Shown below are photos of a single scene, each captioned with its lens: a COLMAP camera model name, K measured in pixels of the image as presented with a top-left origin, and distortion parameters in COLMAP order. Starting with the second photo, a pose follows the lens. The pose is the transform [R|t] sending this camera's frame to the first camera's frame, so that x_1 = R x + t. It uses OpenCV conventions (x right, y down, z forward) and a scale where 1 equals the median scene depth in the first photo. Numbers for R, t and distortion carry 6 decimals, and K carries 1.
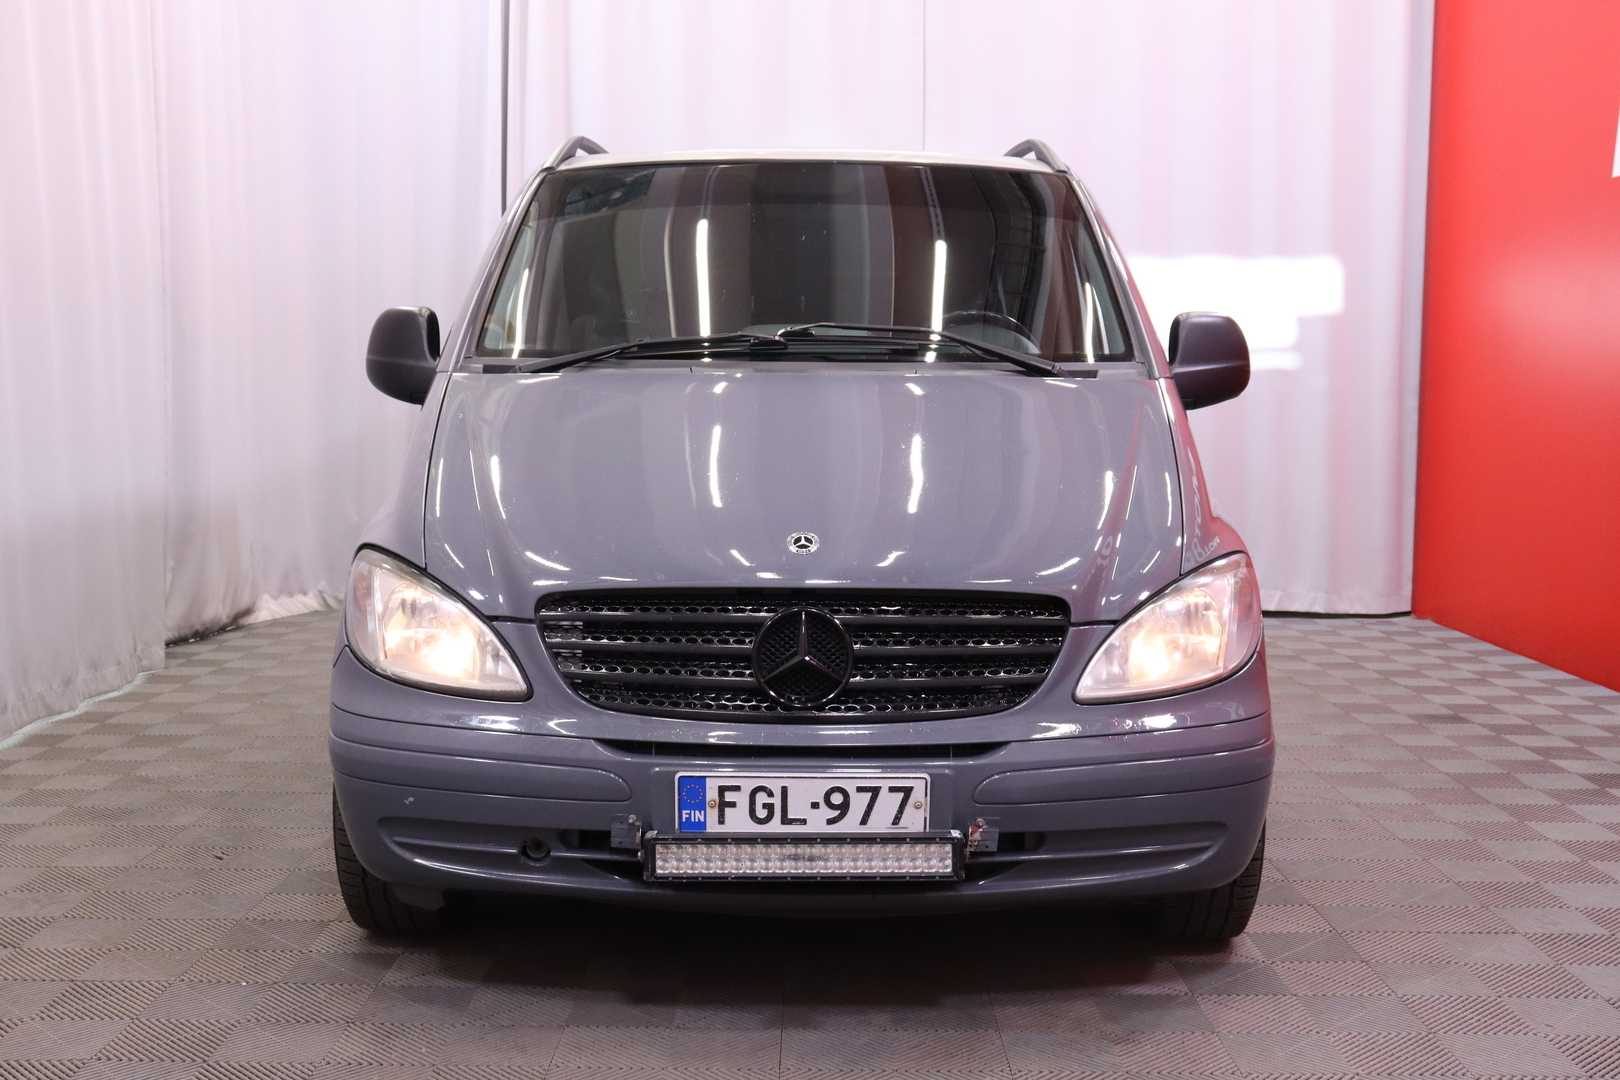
lens RADIAL K [[1861.6, 0, 809.8], [0, 1861.6, 504.1], [0, 0, 1]] dist [-0.087688, -0.006374]
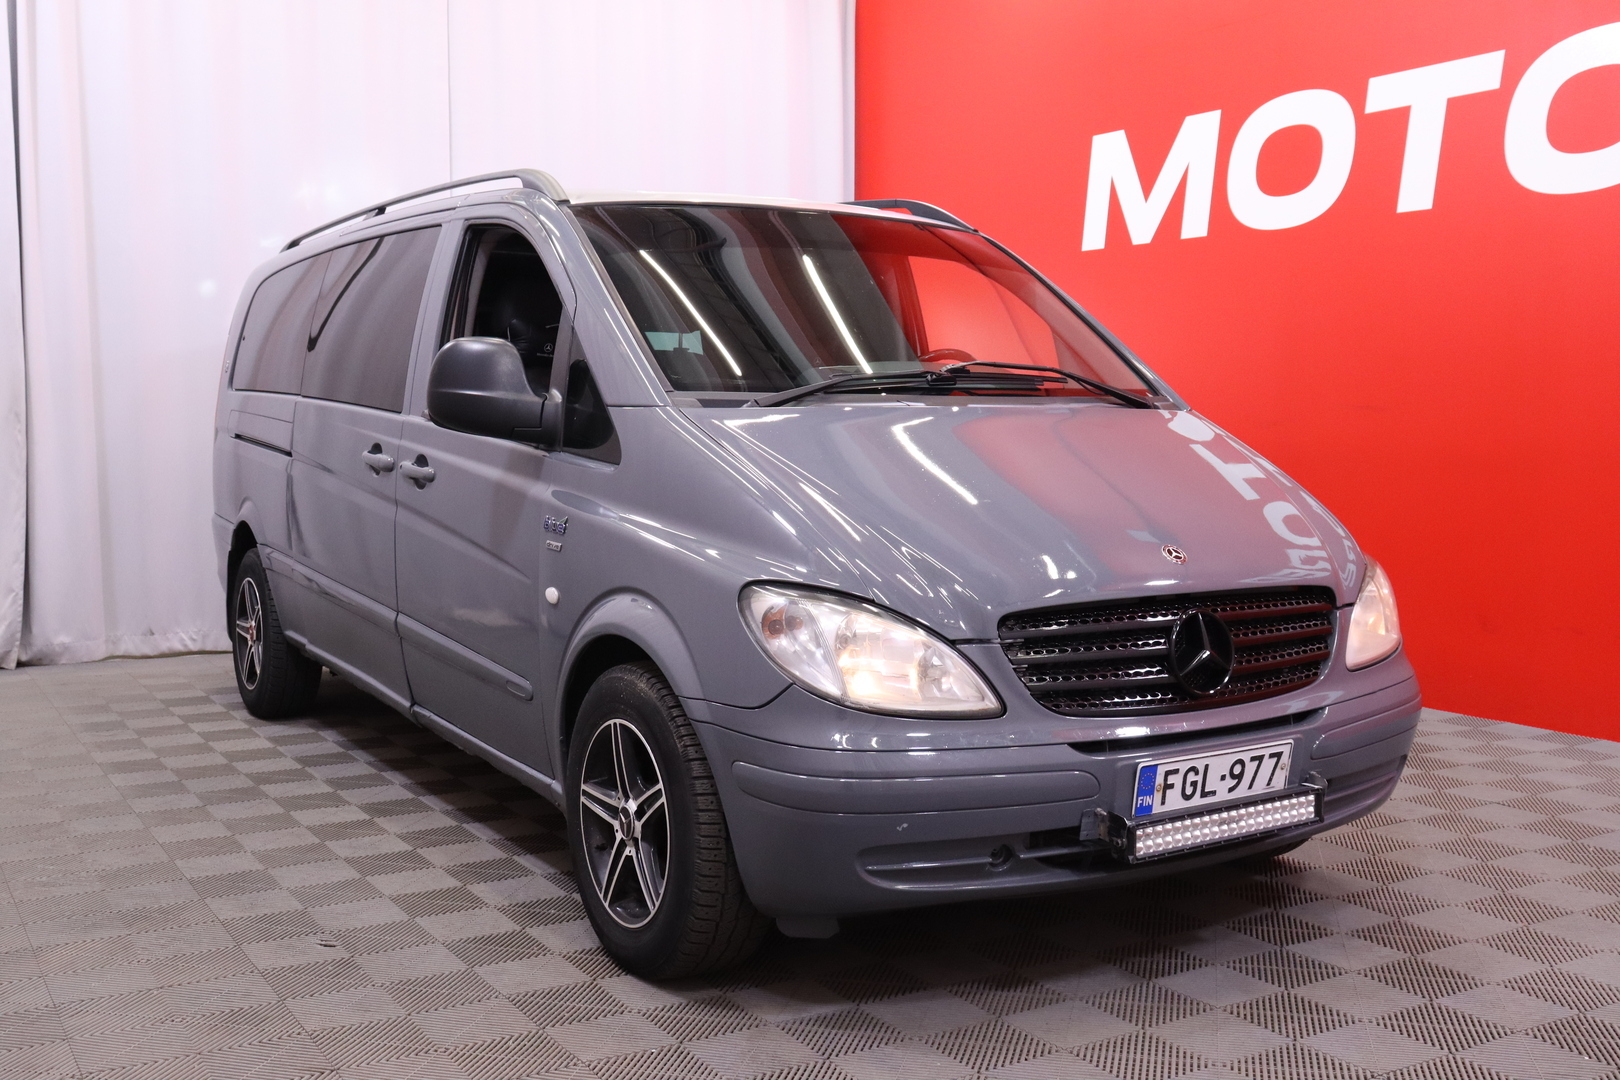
lens RADIAL K [[1737.2, 0, 810.0], [0, 1737.2, 540.0], [0, 0, 1]] dist [-0.136536, 0.021799]
pose [[0.847242, -0.048957, 0.528947, -0.776758], [0.046722, 0.998753, 0.017604, -0.017315], [-0.529149, 0.009798, 0.848473, 0.221991]]
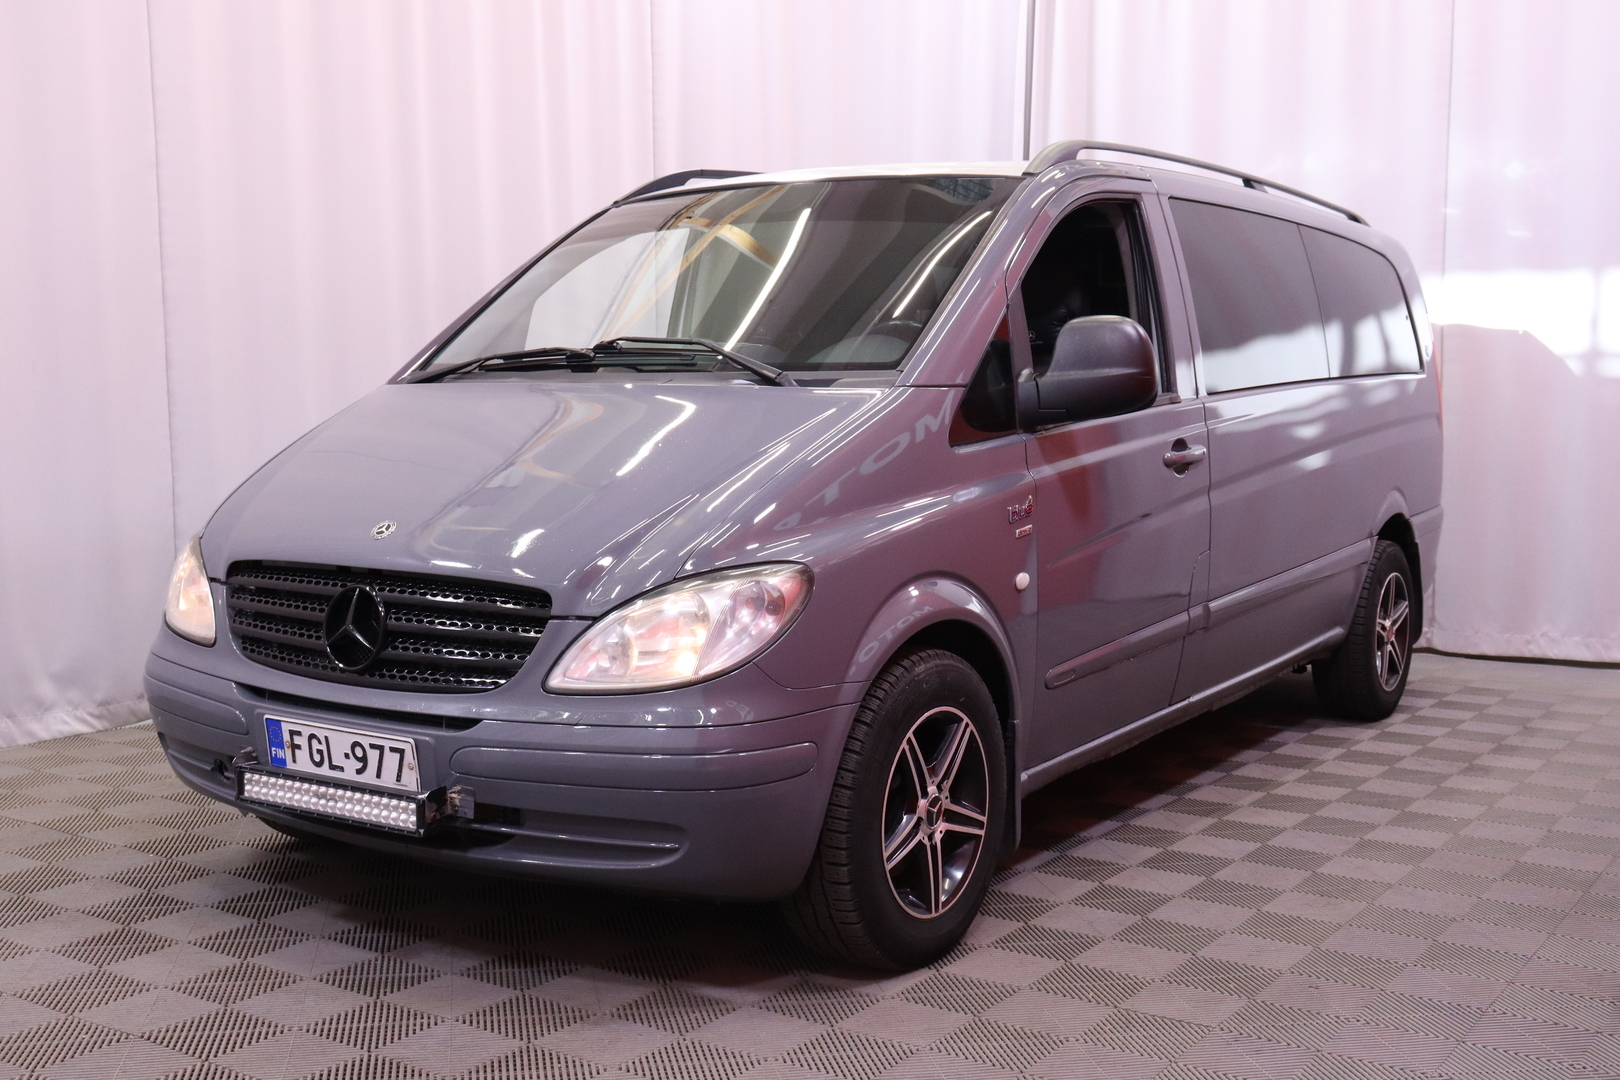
lens RADIAL K [[1861.6, 0, 809.8], [0, 1861.6, 504.1], [0, 0, 1]] dist [-0.087688, -0.006374]
pose [[0.828164, 0.035871, -0.559337, 0.874681], [-0.043403, 0.999058, -0.000193, -0.006030], [0.558803, 0.024437, 0.828940, 0.205876]]
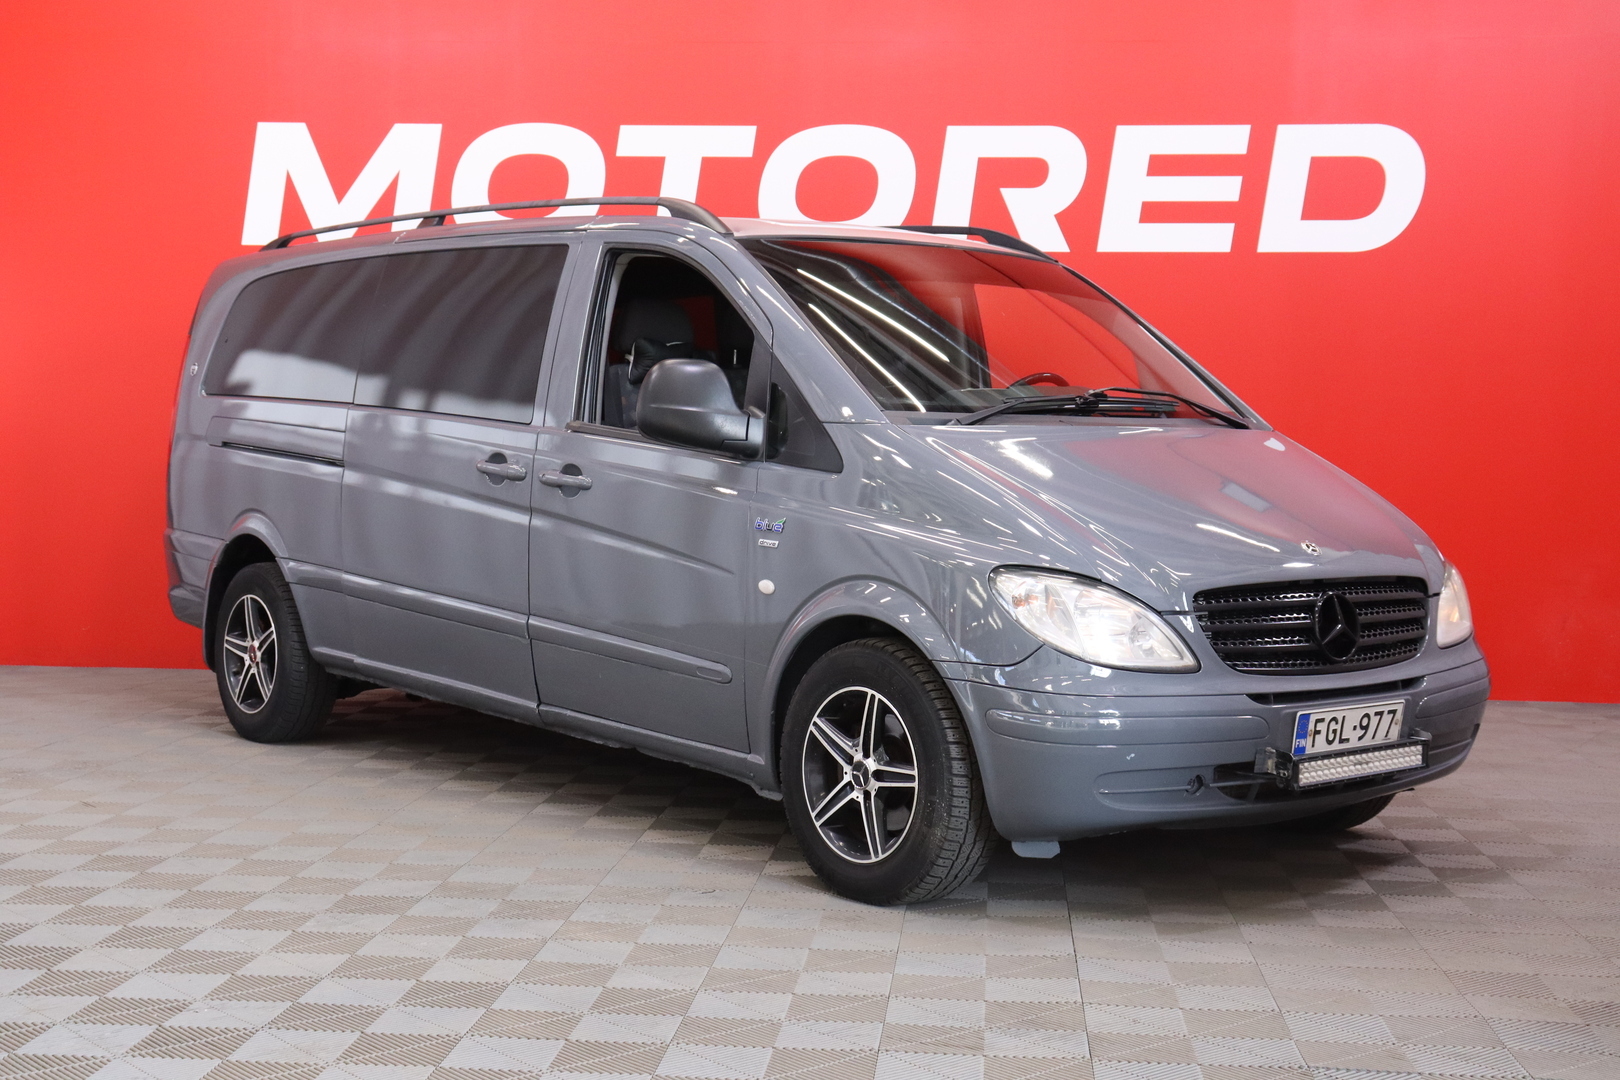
lens RADIAL K [[2327.5, 0, 810.0], [0, 2327.5, 540.0], [0, 0, 1]] dist [-0.025567, -0.075122]
pose [[0.765151, -0.031681, 0.643071, -1.470121], [0.042774, 0.999083, -0.001674, 0.001784], [-0.642429, 0.028787, 0.765804, -0.110990]]
